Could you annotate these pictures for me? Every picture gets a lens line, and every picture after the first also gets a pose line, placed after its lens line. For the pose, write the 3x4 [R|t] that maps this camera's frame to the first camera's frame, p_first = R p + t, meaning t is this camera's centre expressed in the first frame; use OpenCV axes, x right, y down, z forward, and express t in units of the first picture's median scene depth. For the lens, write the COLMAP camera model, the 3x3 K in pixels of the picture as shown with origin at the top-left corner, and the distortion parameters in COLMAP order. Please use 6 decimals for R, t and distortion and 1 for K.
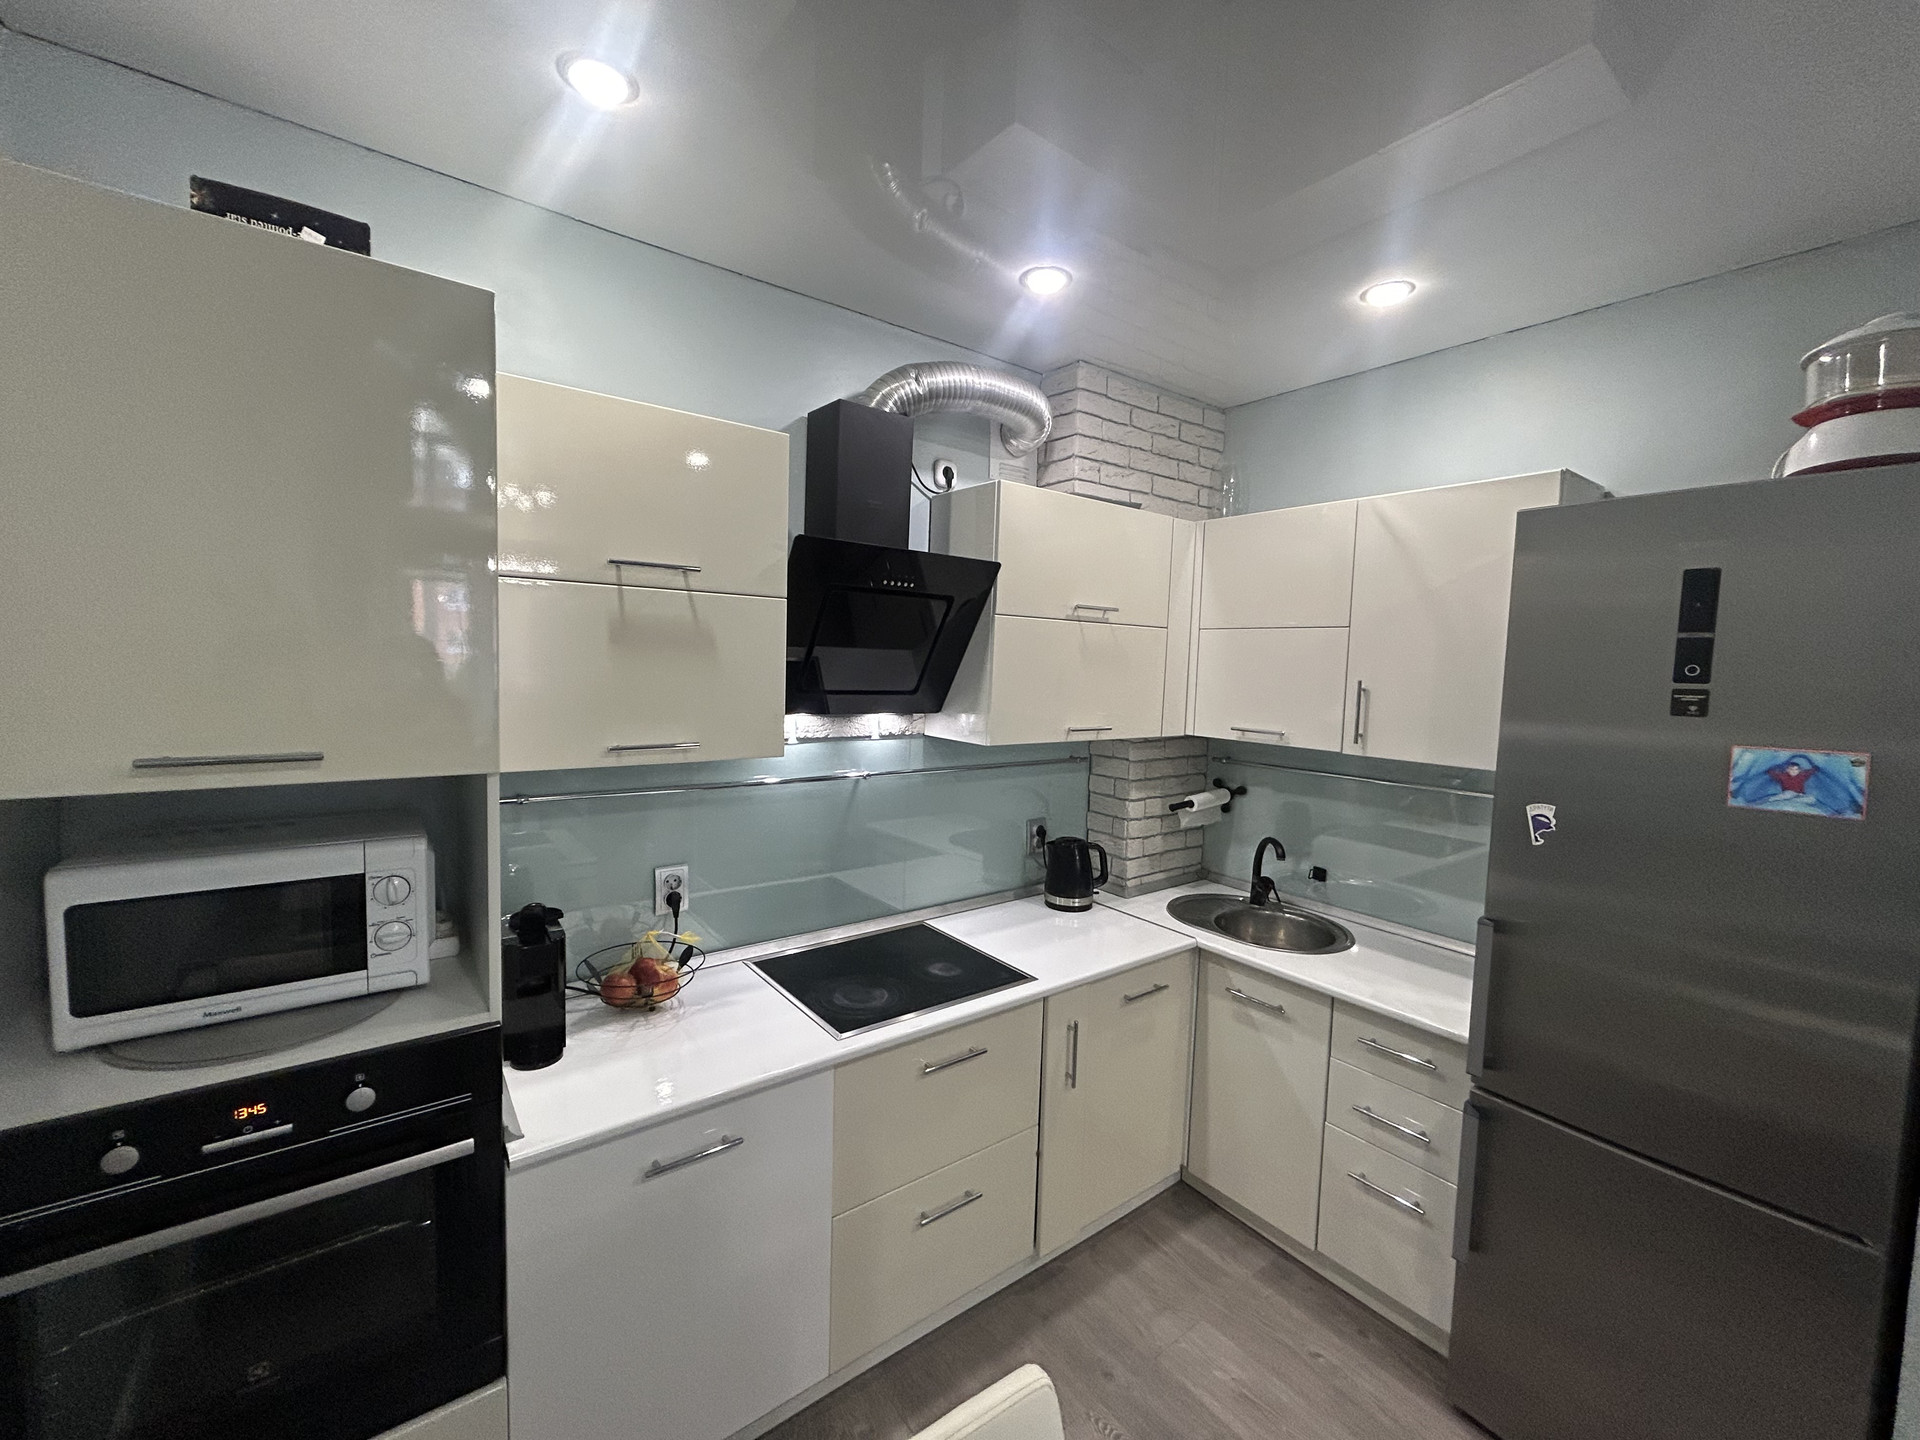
lens RADIAL K [[773.0, 0, 956.5], [0, 773.0, 716.8], [0, 0, 1]] dist [-0.000925, -0.000446]
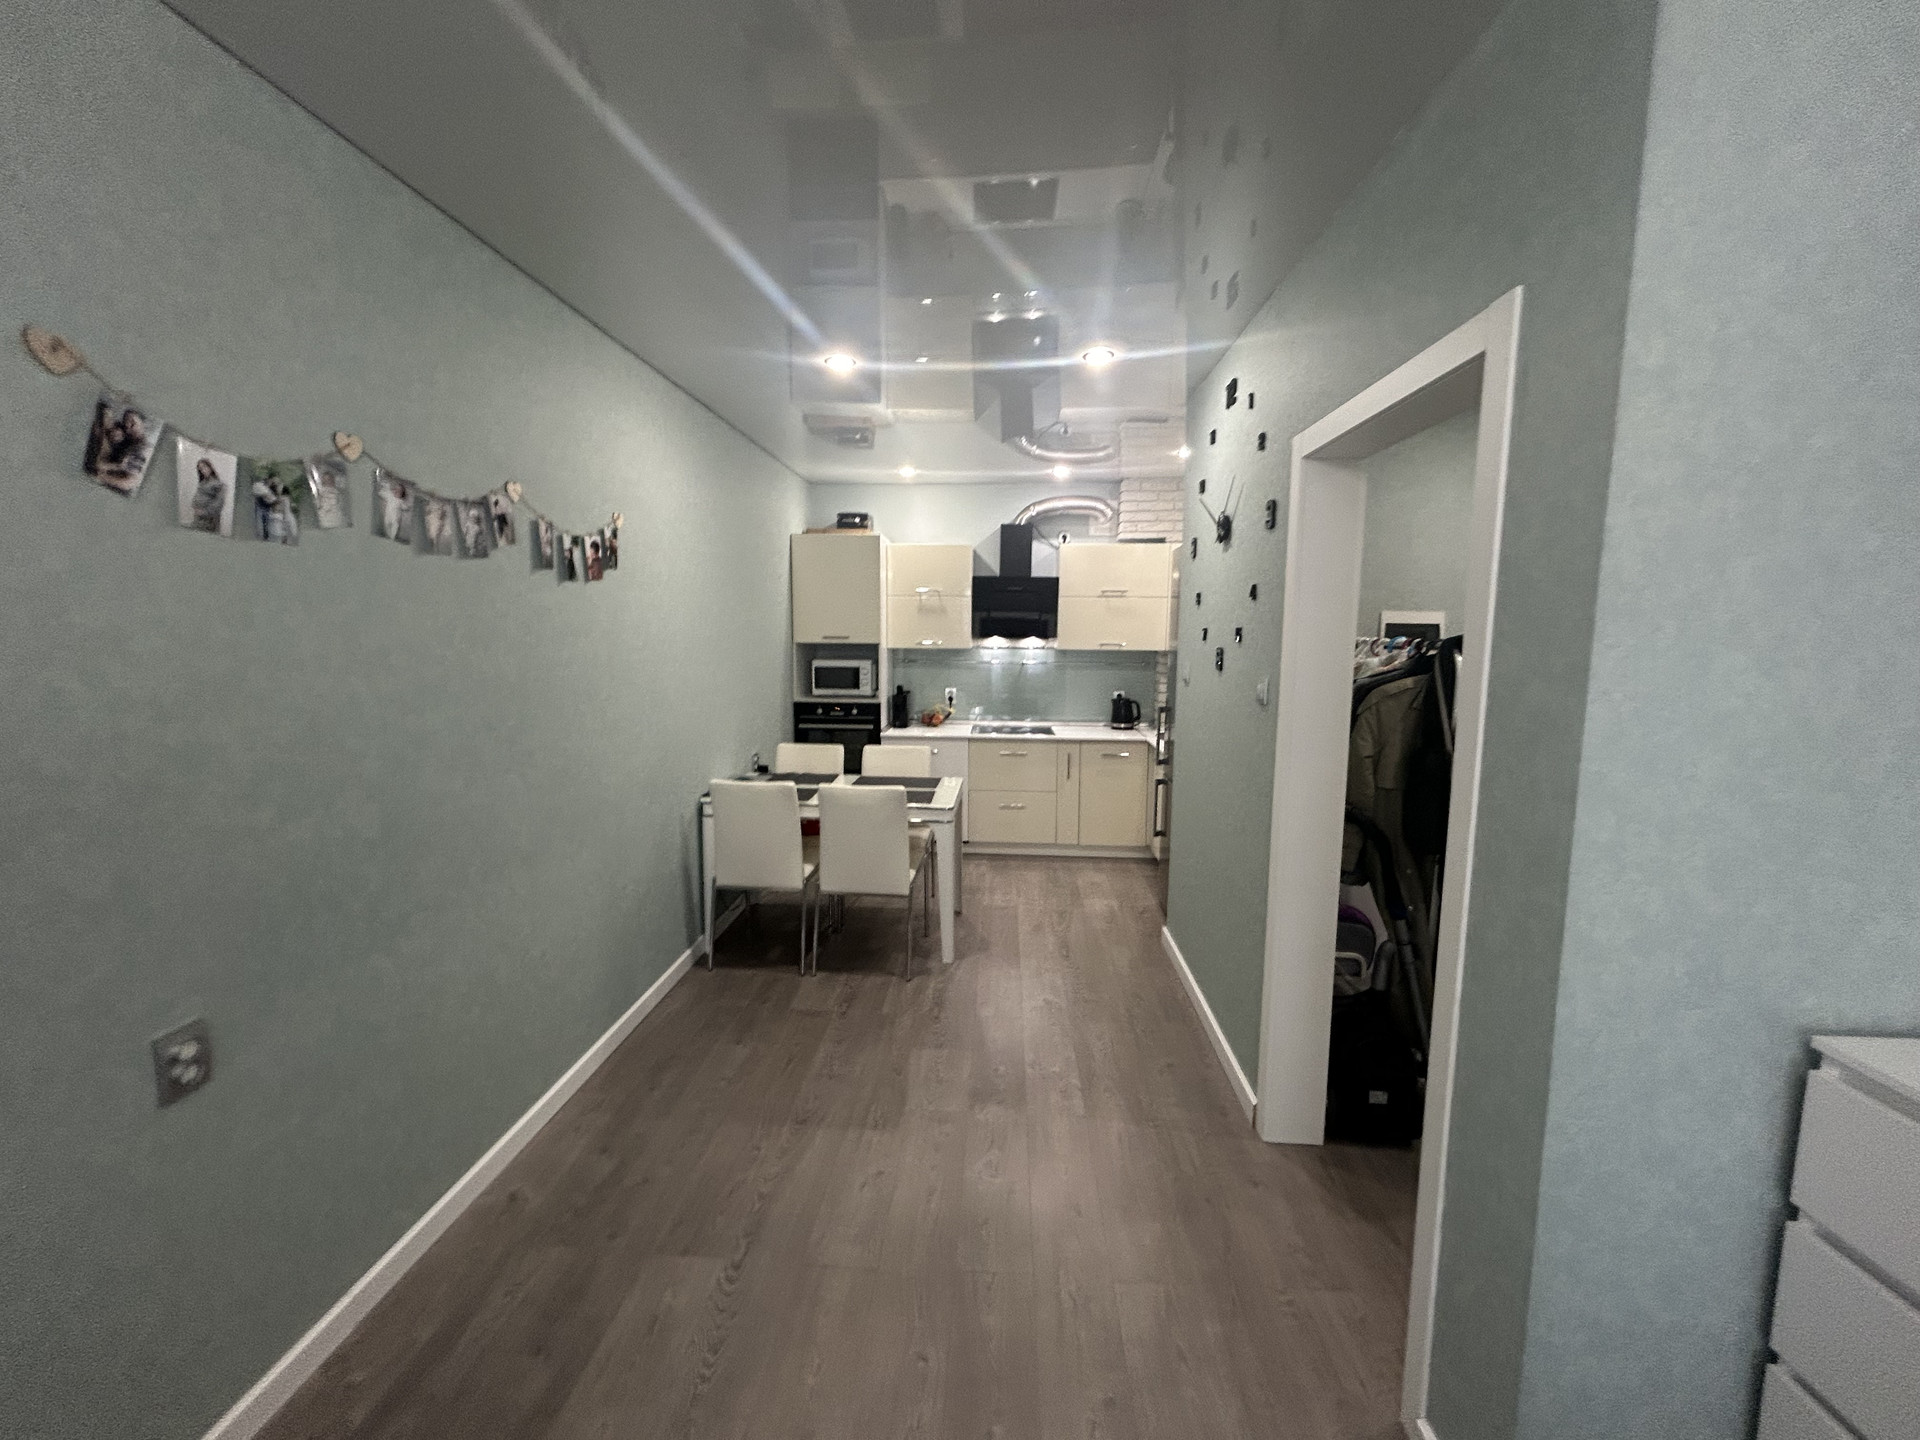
lens RADIAL K [[773.0, 0, 956.5], [0, 773.0, 716.8], [0, 0, 1]] dist [-0.000925, -0.000446]
pose [[0.758374, 0.050779, -0.649839, 1.486850], [-0.031559, 0.998652, 0.041206, 0.168905], [0.651055, -0.010741, 0.758954, -1.168457]]
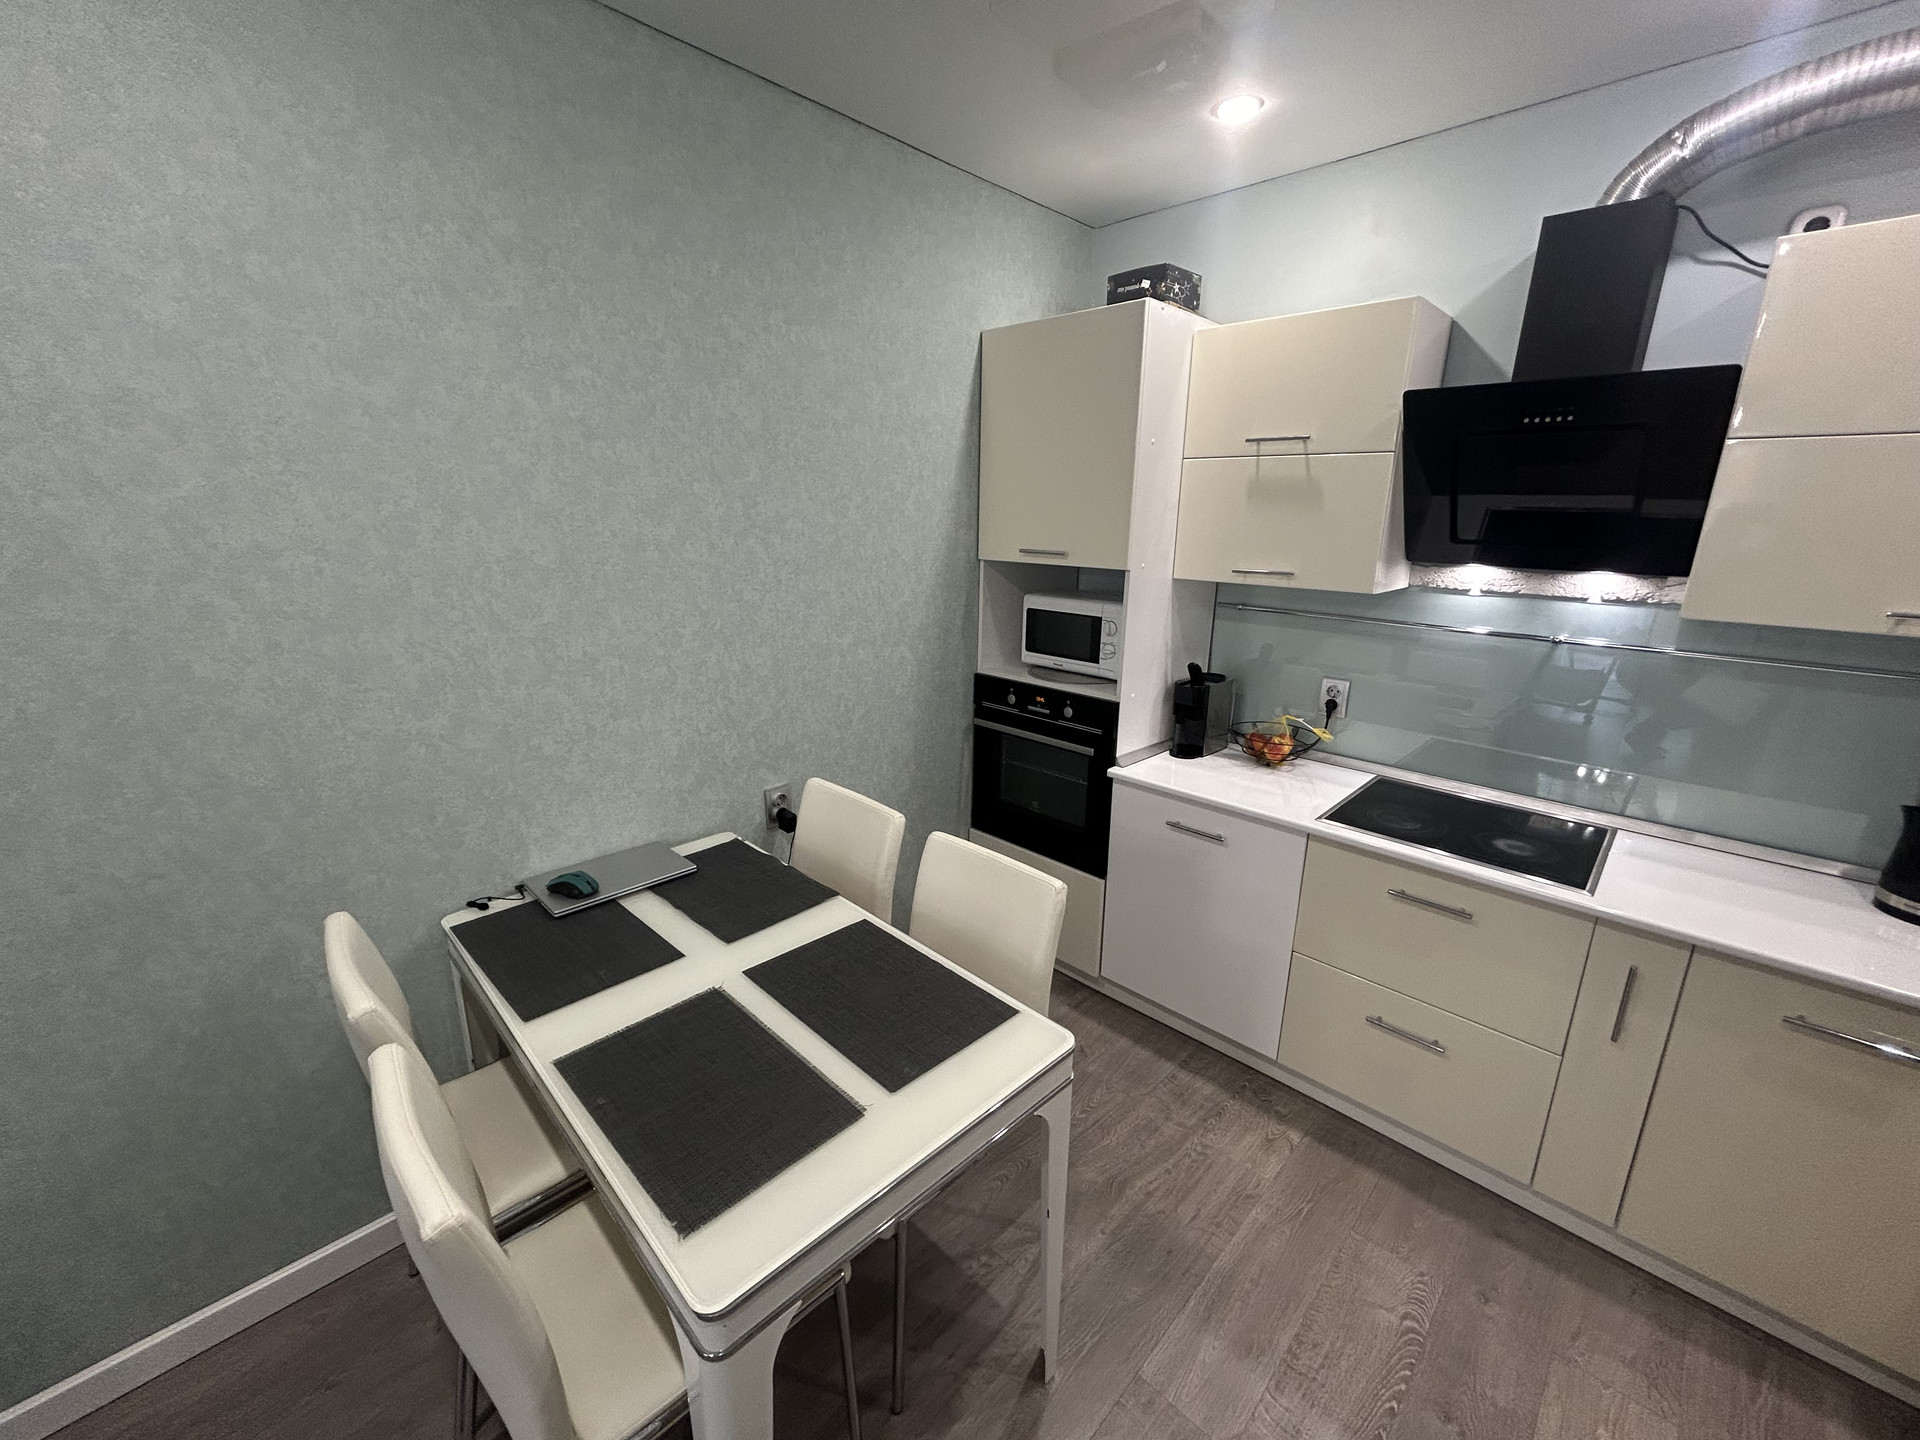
lens RADIAL K [[773.0, 0, 956.5], [0, 773.0, 716.8], [0, 0, 1]] dist [-0.000925, -0.000446]
pose [[0.149837, 0.228741, -0.961887, 0.720613], [-0.082045, 0.972391, 0.218459, 0.024791], [0.985301, 0.046185, 0.164468, 0.169037]]
